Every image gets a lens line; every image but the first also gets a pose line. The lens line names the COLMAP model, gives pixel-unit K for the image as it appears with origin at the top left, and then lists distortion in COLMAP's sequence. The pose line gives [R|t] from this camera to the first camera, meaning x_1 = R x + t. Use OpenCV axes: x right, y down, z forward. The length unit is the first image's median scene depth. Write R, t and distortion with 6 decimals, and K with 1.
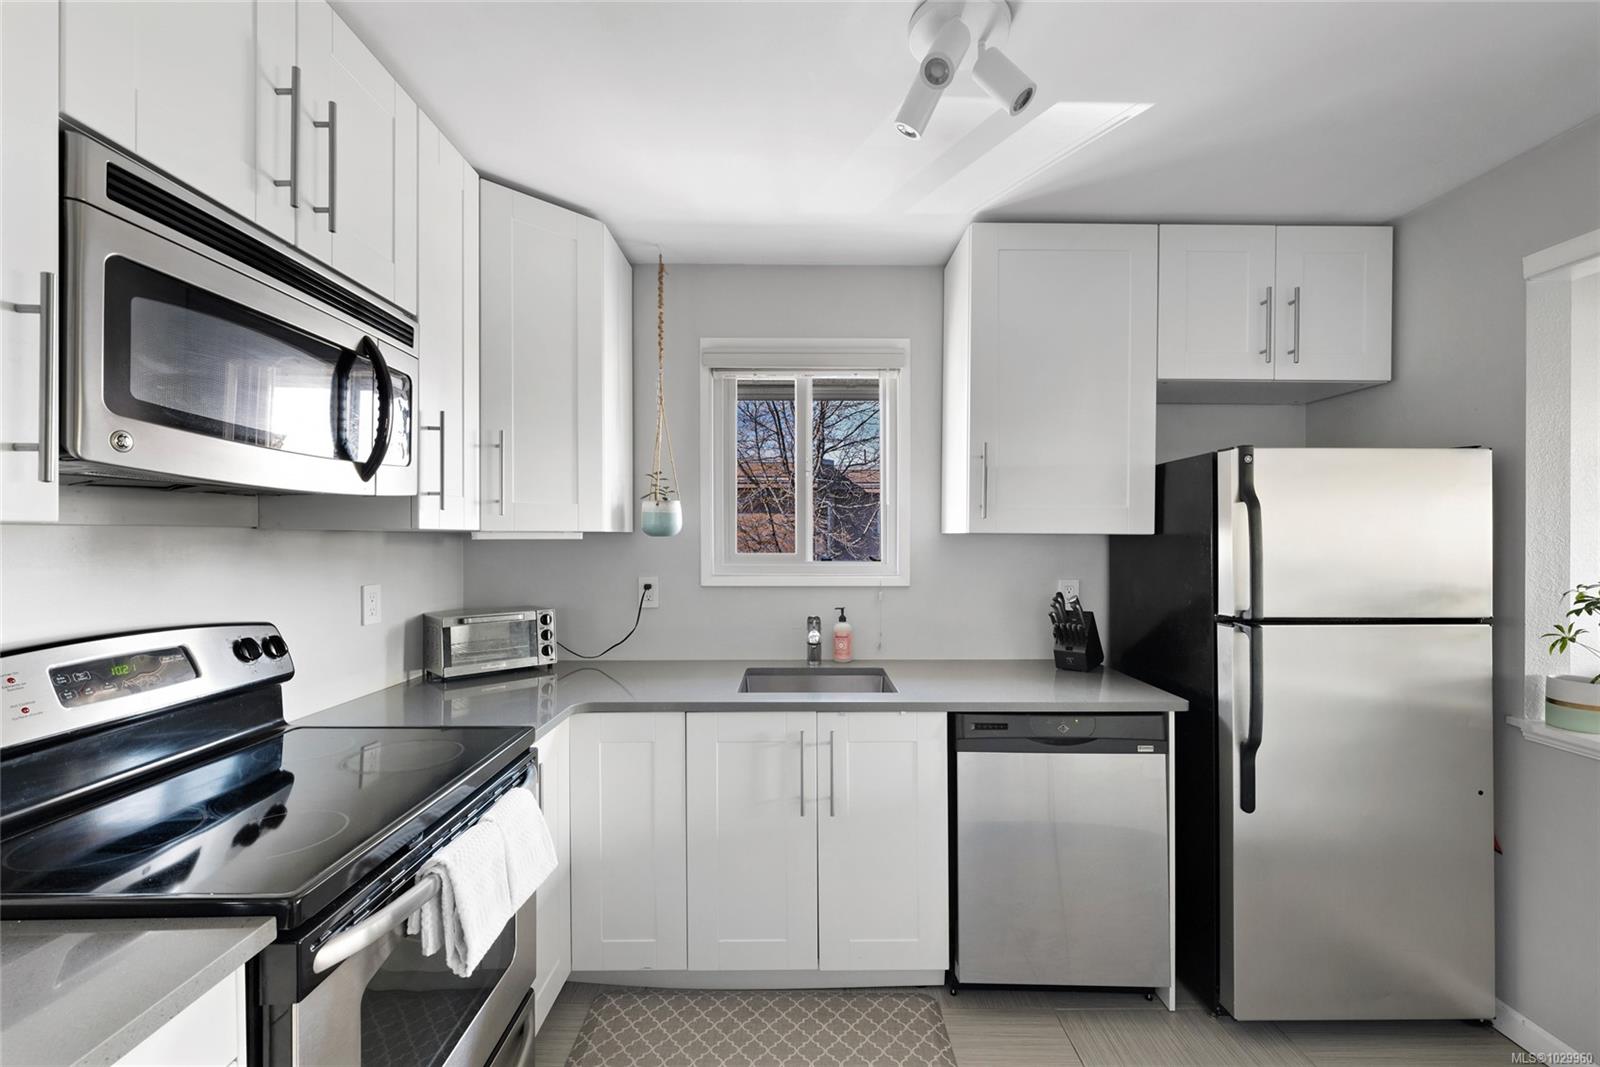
lens RADIAL K [[672.8, 0, 800.0], [0, 672.8, 533.5], [0, 0, 1]] dist [-0.000361, -0.000036]
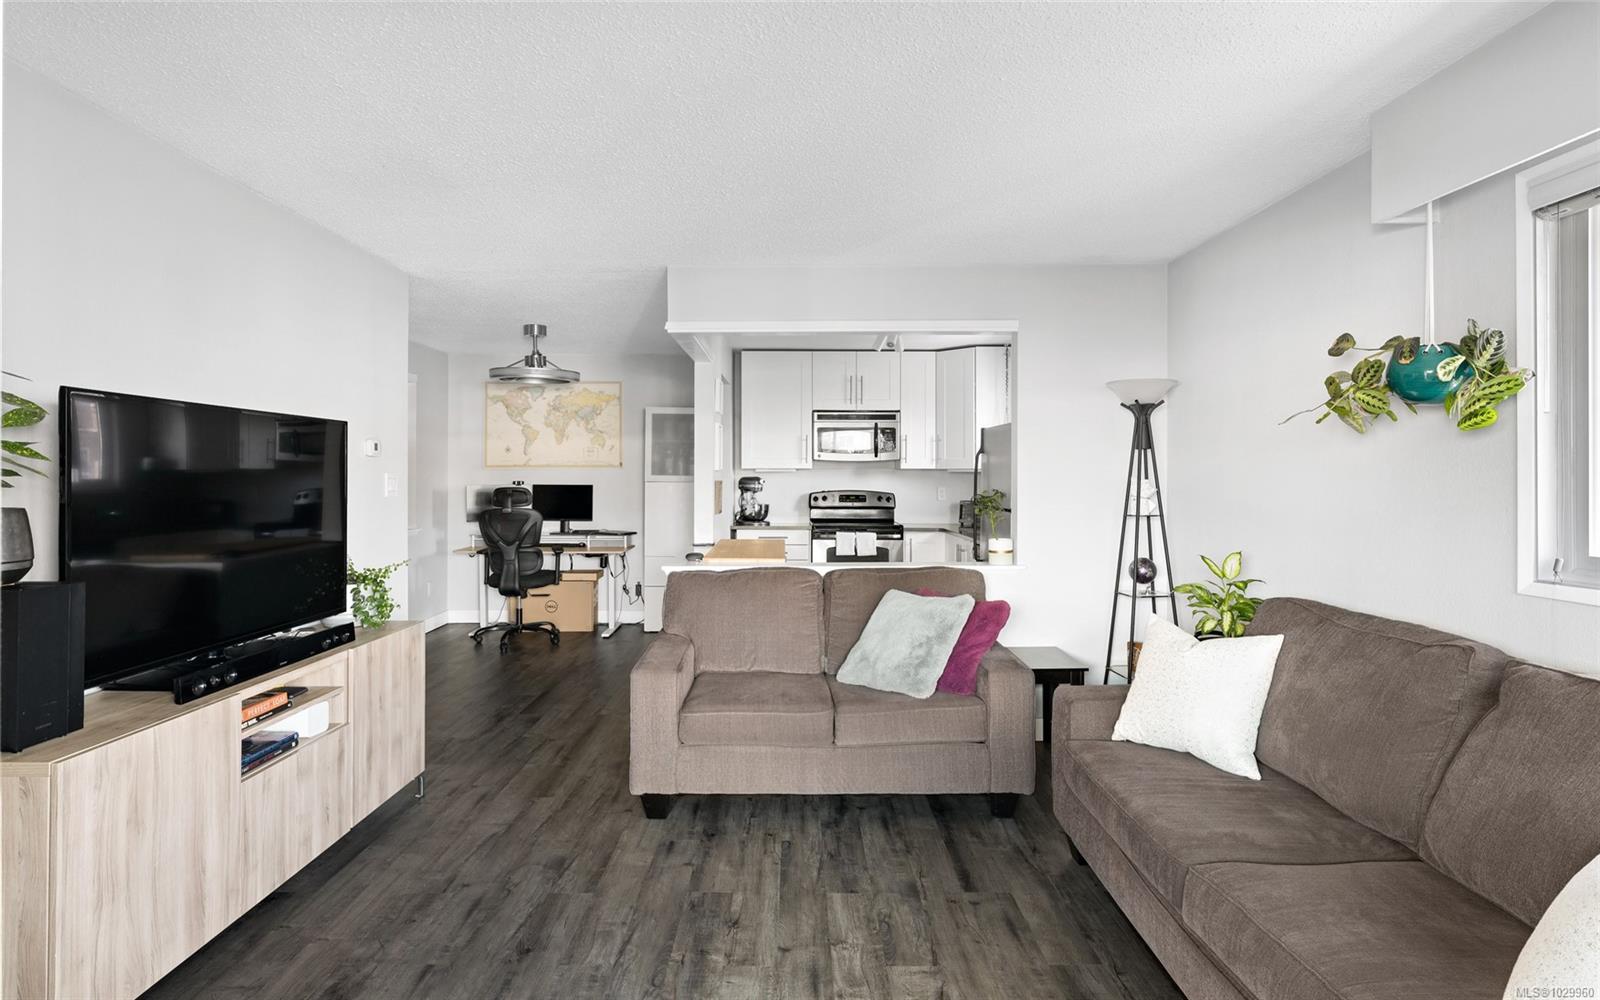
lens RADIAL K [[846.9, 0, 801.1], [0, 846.9, 474.8], [0, 0, 1]] dist [0.002188, 0.000923]
pose [[-0.002690, -0.005882, -0.999979, 7.026065], [0.001047, 0.999982, -0.005885, 0.092444], [0.999996, -0.001063, -0.002683, 0.851005]]
